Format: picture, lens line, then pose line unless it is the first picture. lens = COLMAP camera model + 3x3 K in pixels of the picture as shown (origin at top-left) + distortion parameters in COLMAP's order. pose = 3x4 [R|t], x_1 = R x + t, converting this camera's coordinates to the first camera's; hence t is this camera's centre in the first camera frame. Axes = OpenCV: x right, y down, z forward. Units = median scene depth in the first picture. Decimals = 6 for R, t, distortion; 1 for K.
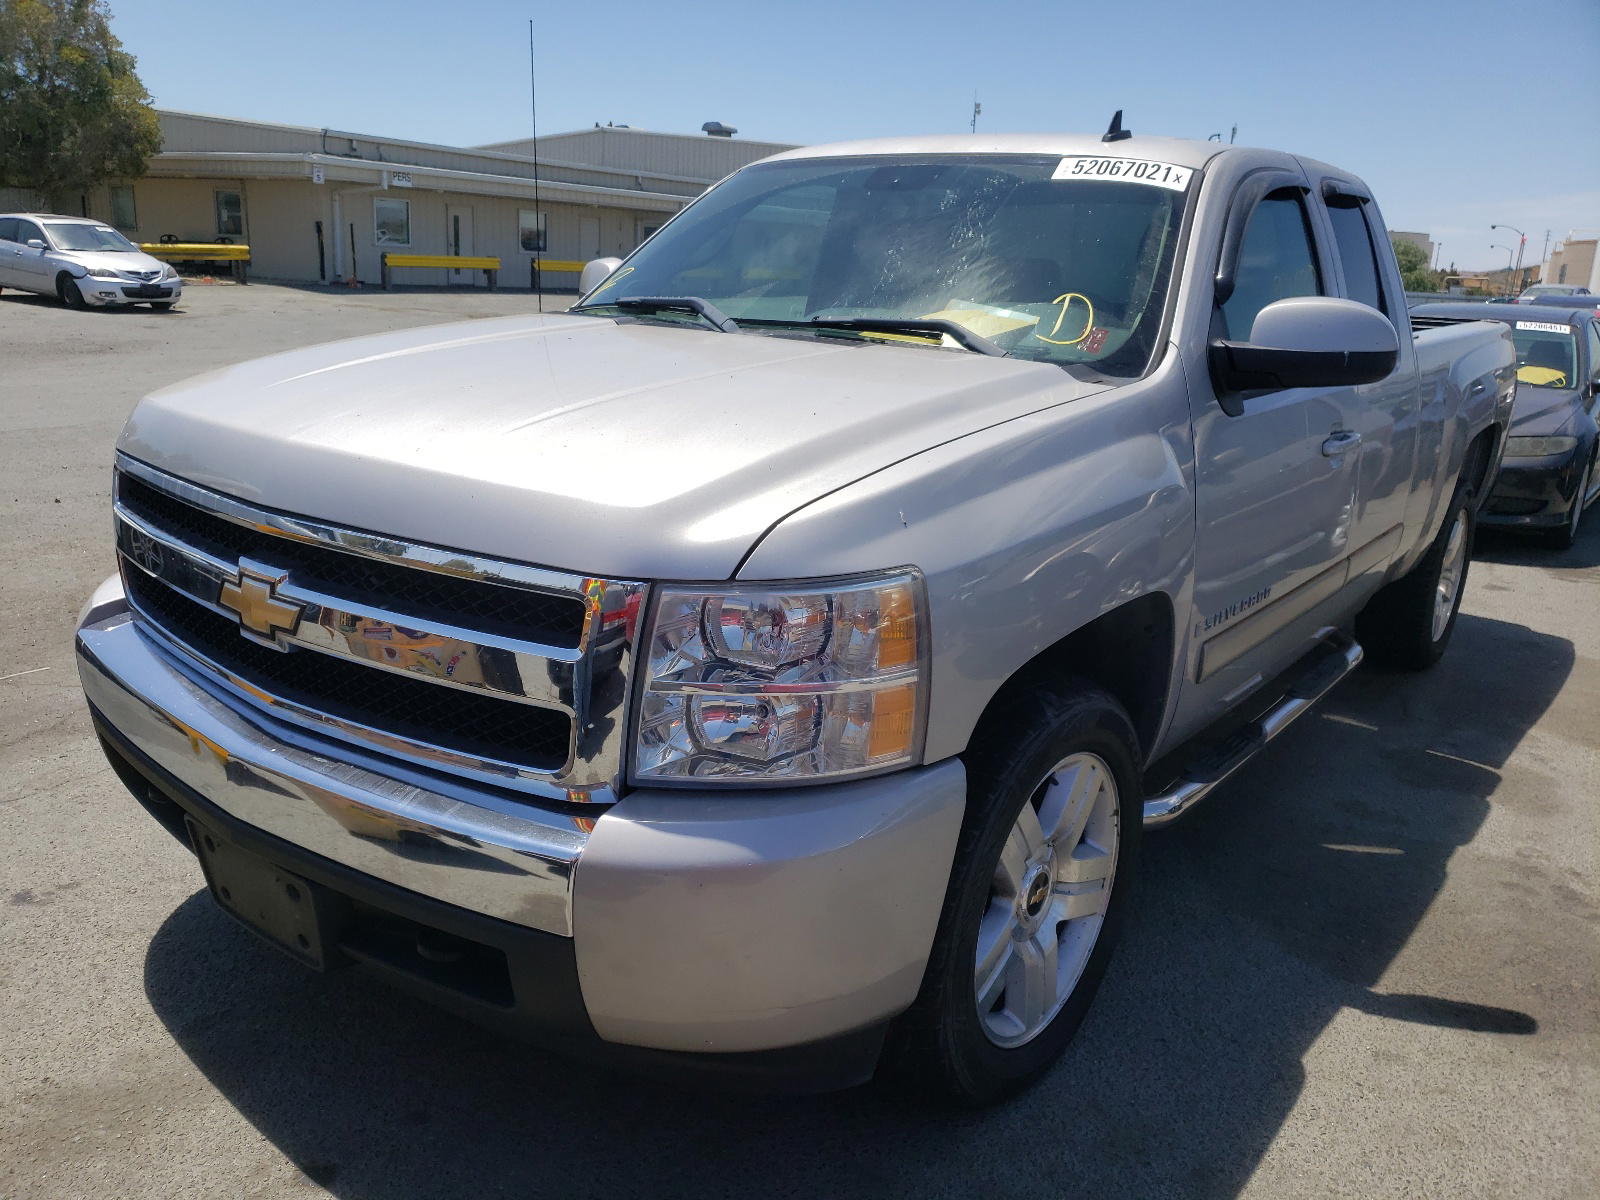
lens RADIAL K [[1227.1, 0, 800.0], [0, 1227.1, 600.0], [0, 0, 1]] dist [0.005468, 0.000522]
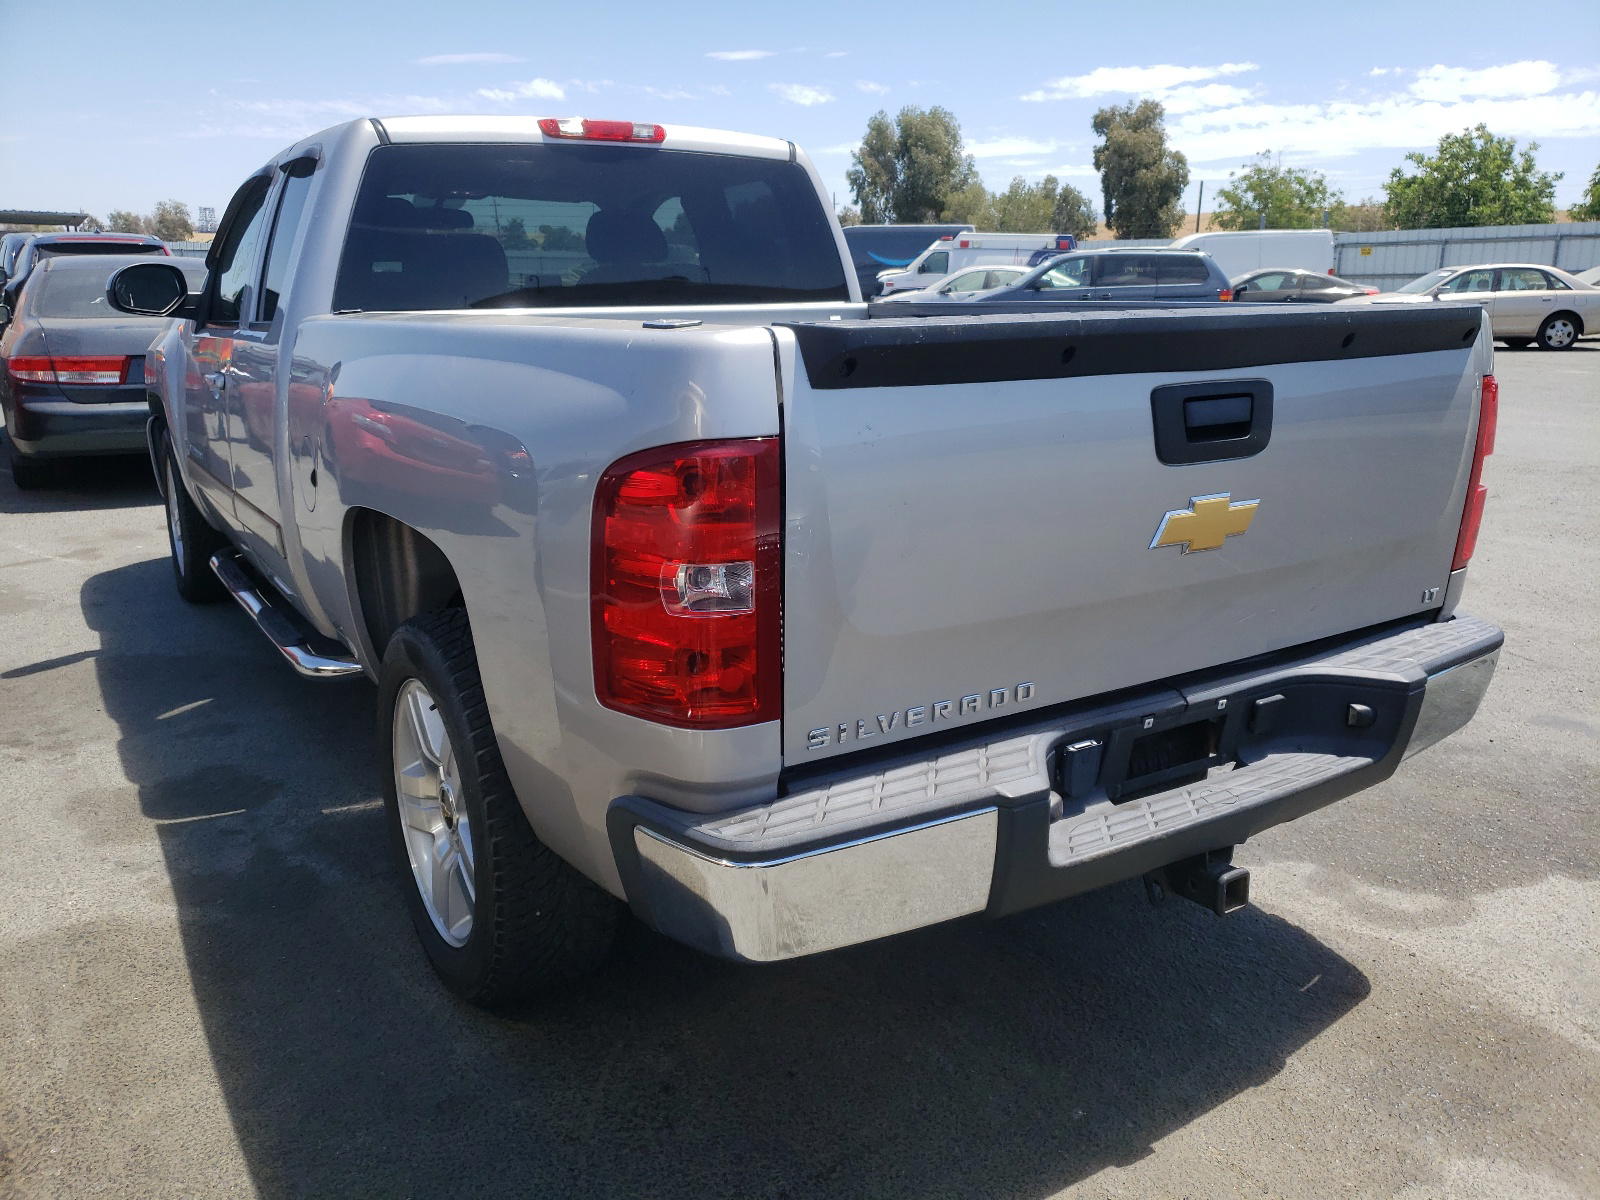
lens RADIAL K [[1227.1, 0, 800.0], [0, 1227.1, 600.0], [0, 0, 1]] dist [0.005468, 0.000522]
pose [[-0.313314, 0.225608, -0.922462, 1.377161], [-0.294343, 0.900463, 0.320201, -0.472315], [0.902883, 0.371843, -0.215721, 1.785106]]
